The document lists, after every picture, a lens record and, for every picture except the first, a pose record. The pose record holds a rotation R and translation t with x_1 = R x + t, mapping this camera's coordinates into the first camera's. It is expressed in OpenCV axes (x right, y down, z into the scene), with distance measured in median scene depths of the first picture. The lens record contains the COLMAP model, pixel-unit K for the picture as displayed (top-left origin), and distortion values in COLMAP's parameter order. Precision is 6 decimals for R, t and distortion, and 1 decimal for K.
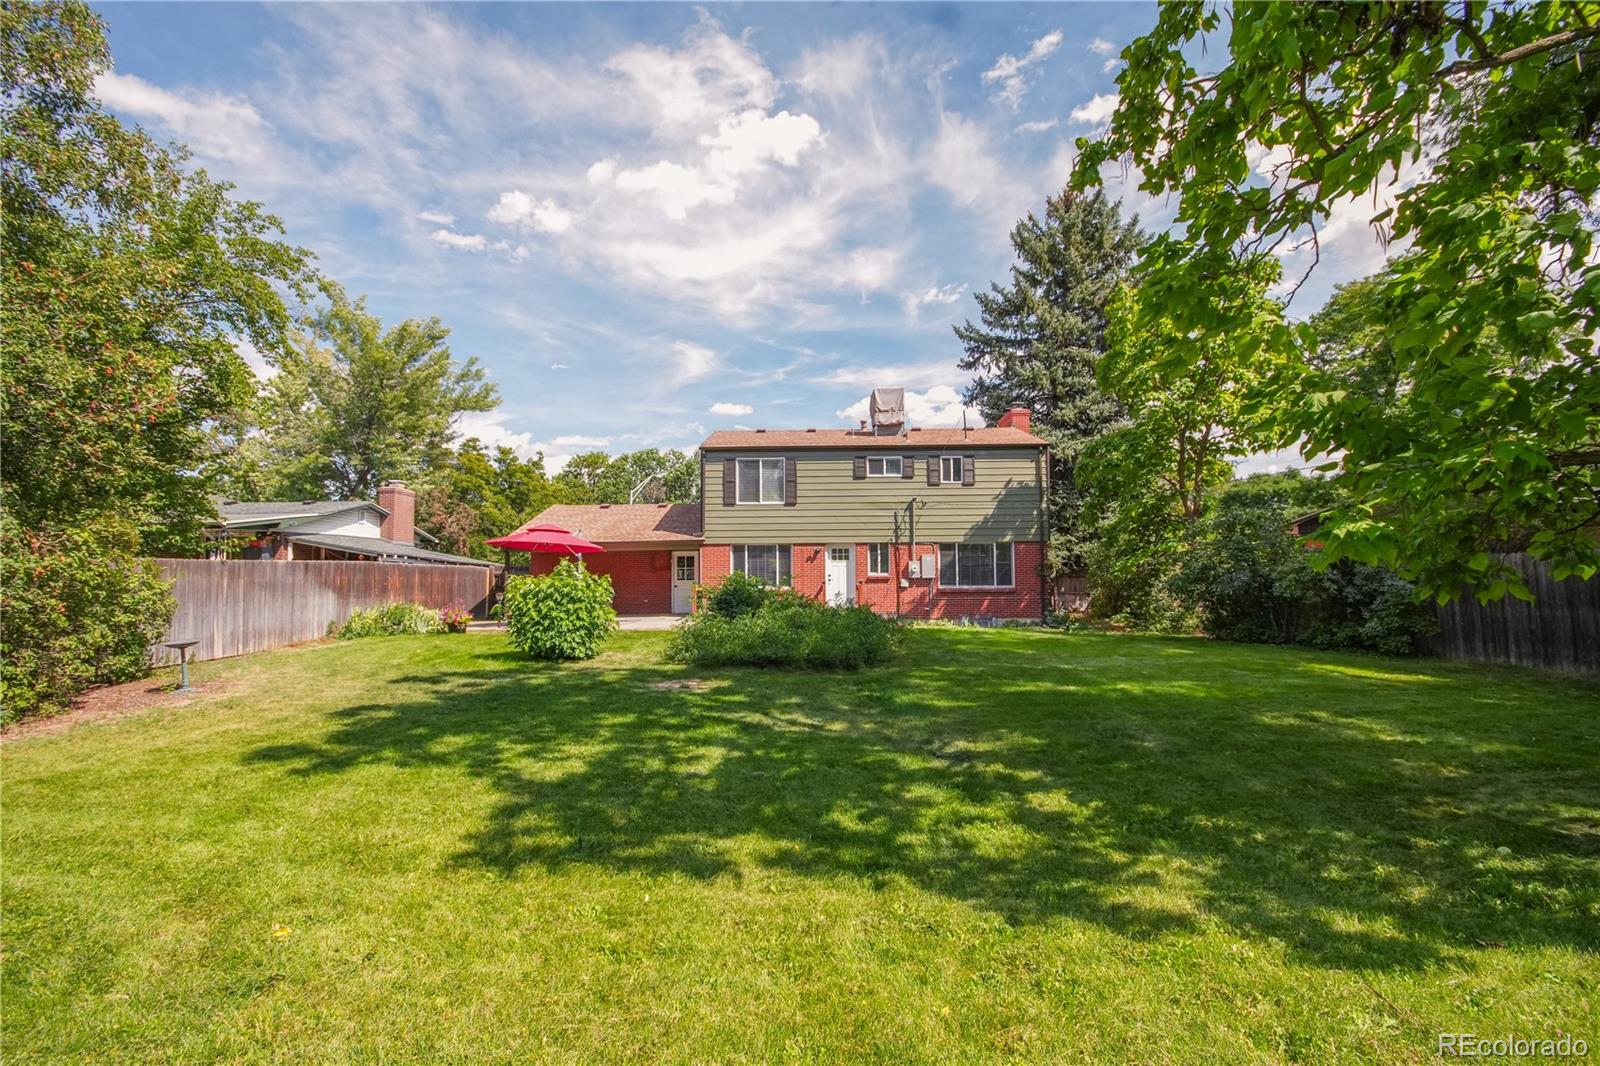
lens RADIAL K [[701.2, 0, 799.1], [0, 701.2, 564.9], [0, 0, 1]] dist [0.001905, 0.000237]
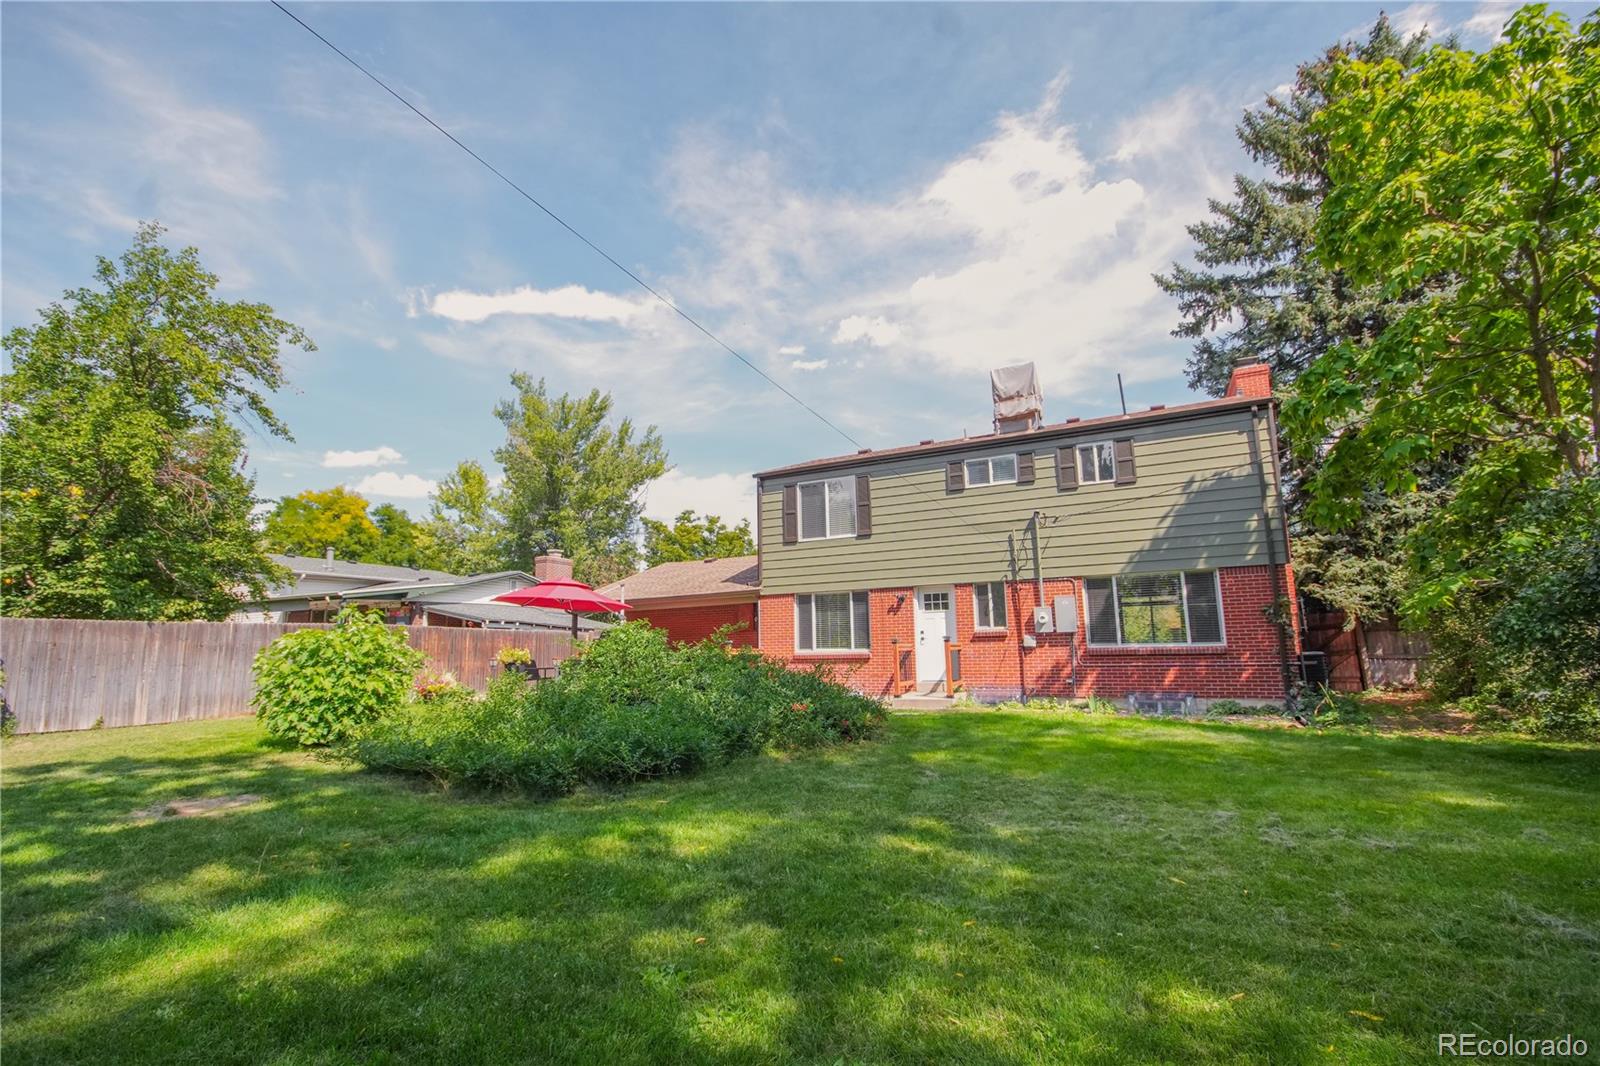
lens RADIAL K [[701.2, 0, 799.1], [0, 701.2, 564.9], [0, 0, 1]] dist [0.001905, 0.000237]
pose [[0.900588, -0.061733, -0.430267, 0.242209], [0.017750, 0.994261, -0.105498, 0.020421], [0.434311, 0.087373, 0.896515, 0.308691]]
